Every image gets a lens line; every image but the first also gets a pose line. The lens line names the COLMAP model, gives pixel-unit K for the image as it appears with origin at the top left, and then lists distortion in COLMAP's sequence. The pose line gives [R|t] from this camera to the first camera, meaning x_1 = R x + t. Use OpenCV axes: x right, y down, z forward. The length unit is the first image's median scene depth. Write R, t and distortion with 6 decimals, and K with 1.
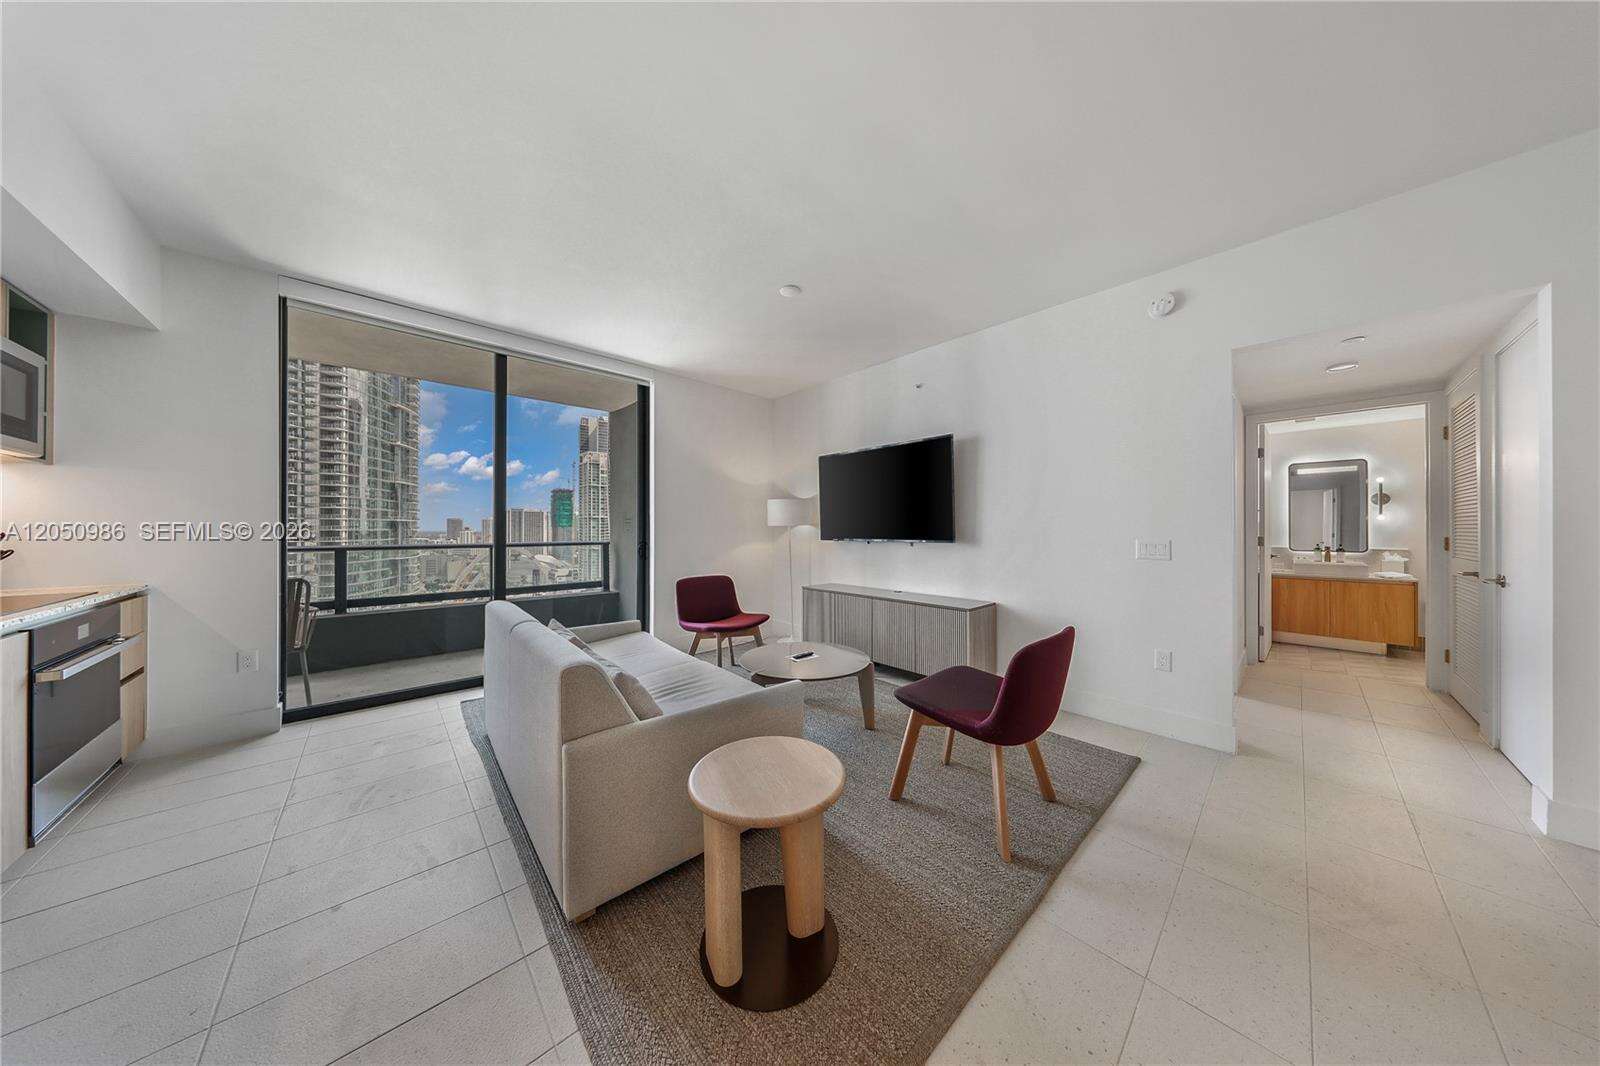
lens RADIAL K [[458.5, 0, 787.4], [0, 458.5, 525.8], [0, 0, 1]] dist [-0.004993, -0.000170]
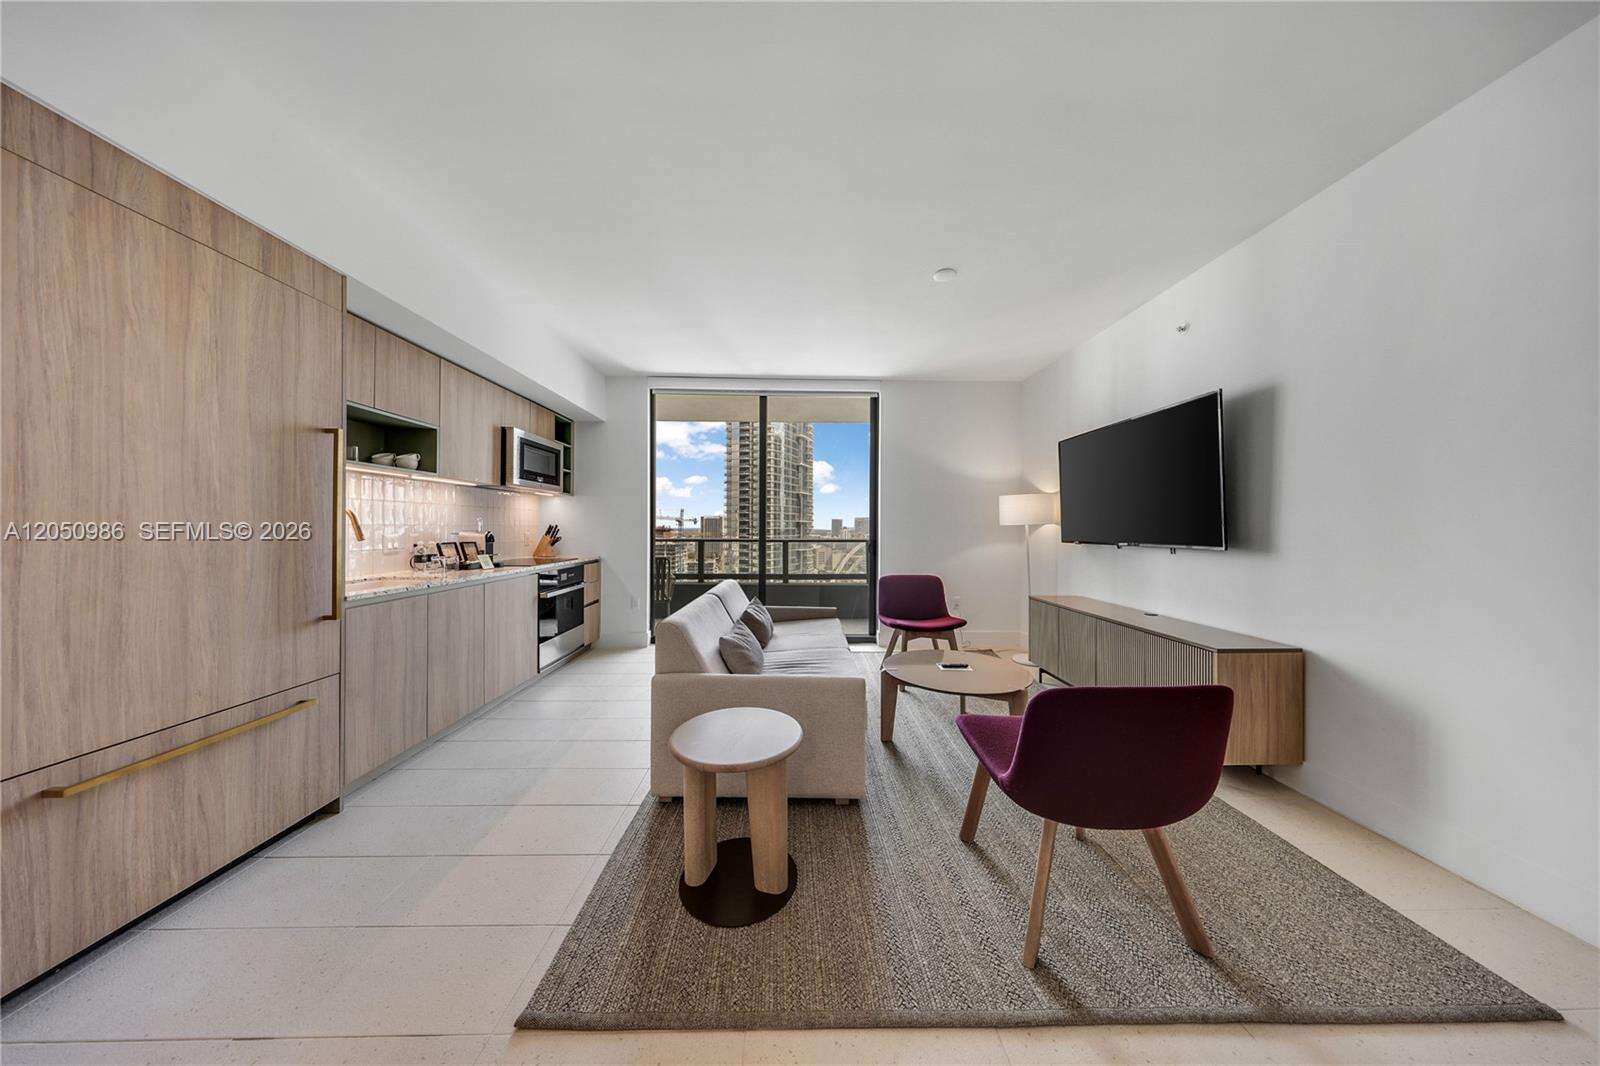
lens RADIAL K [[458.5, 0, 814.4], [0, 458.5, 526.3], [0, 0, 1]] dist [-0.004993, -0.000170]
pose [[0.750075, 0.000687, -0.661352, 0.301874], [0.000967, 0.999997, 0.002136, 0.000164], [0.661352, -0.002242, 0.750072, 0.083961]]
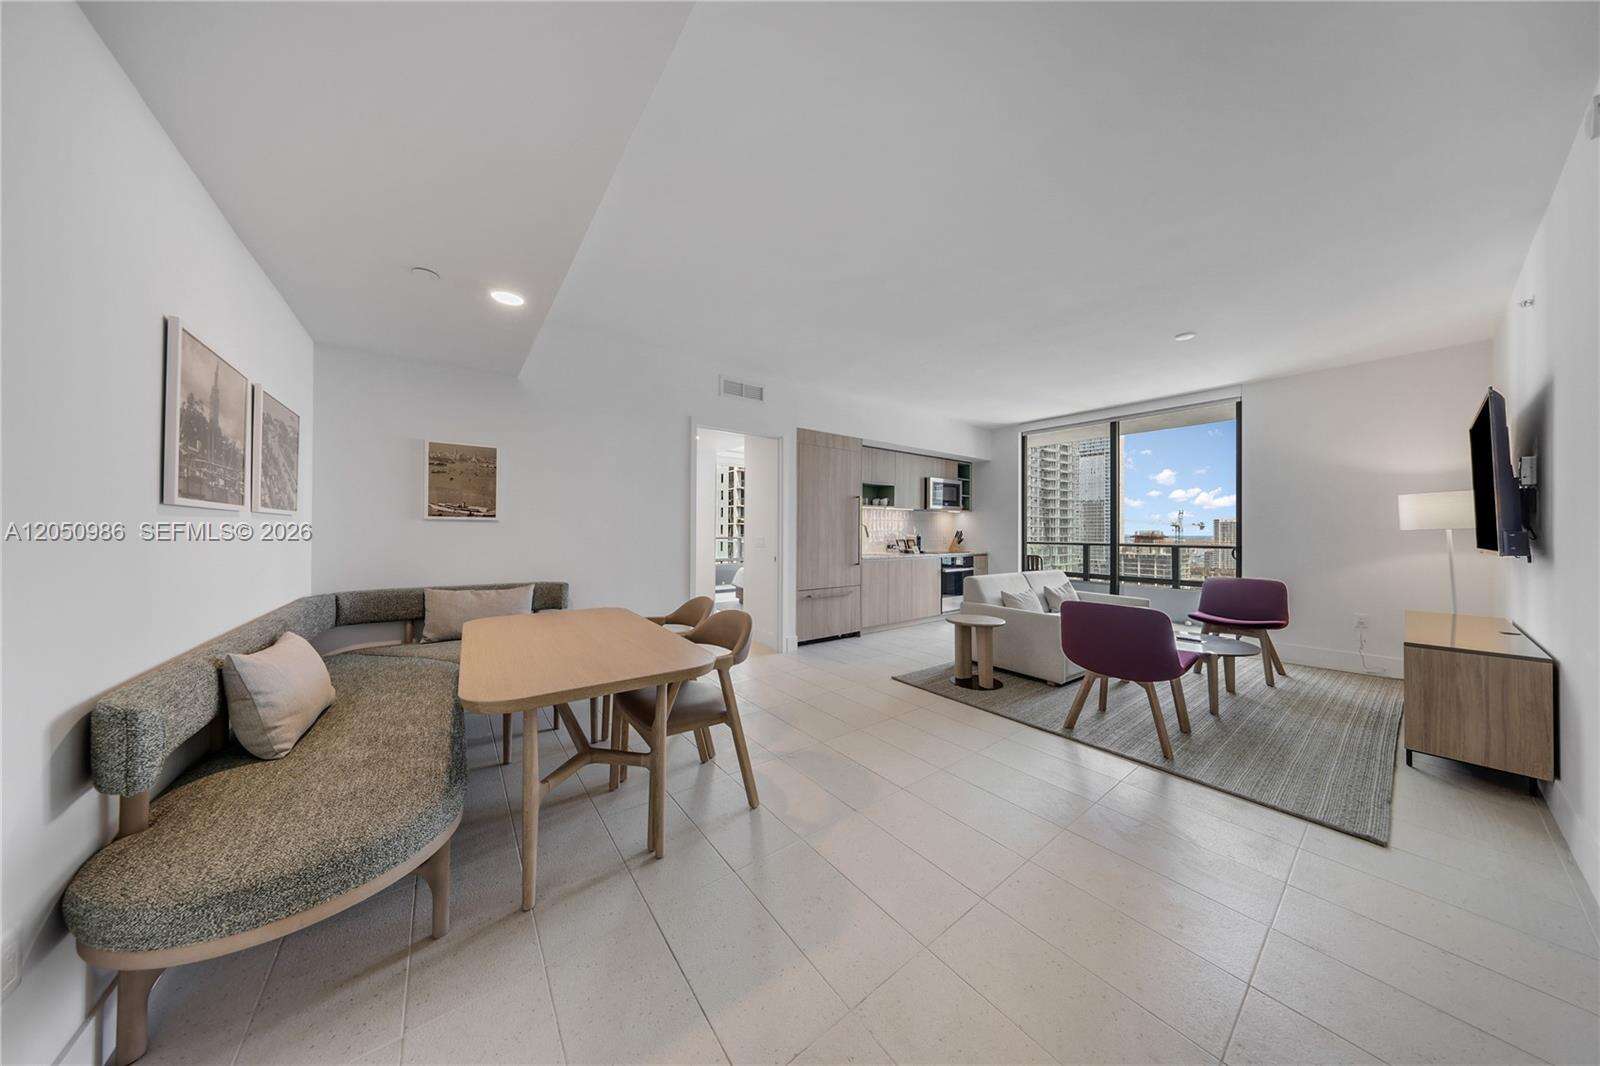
lens RADIAL K [[520.8, 0, 791.7], [0, 520.8, 523.6], [0, 0, 1]] dist [-0.000406, -0.000031]
pose [[-0.118139, -0.015677, -0.992873, 1.046306], [0.001193, 0.999872, -0.015930, 0.002271], [0.992996, -0.003067, -0.118106, 0.092703]]
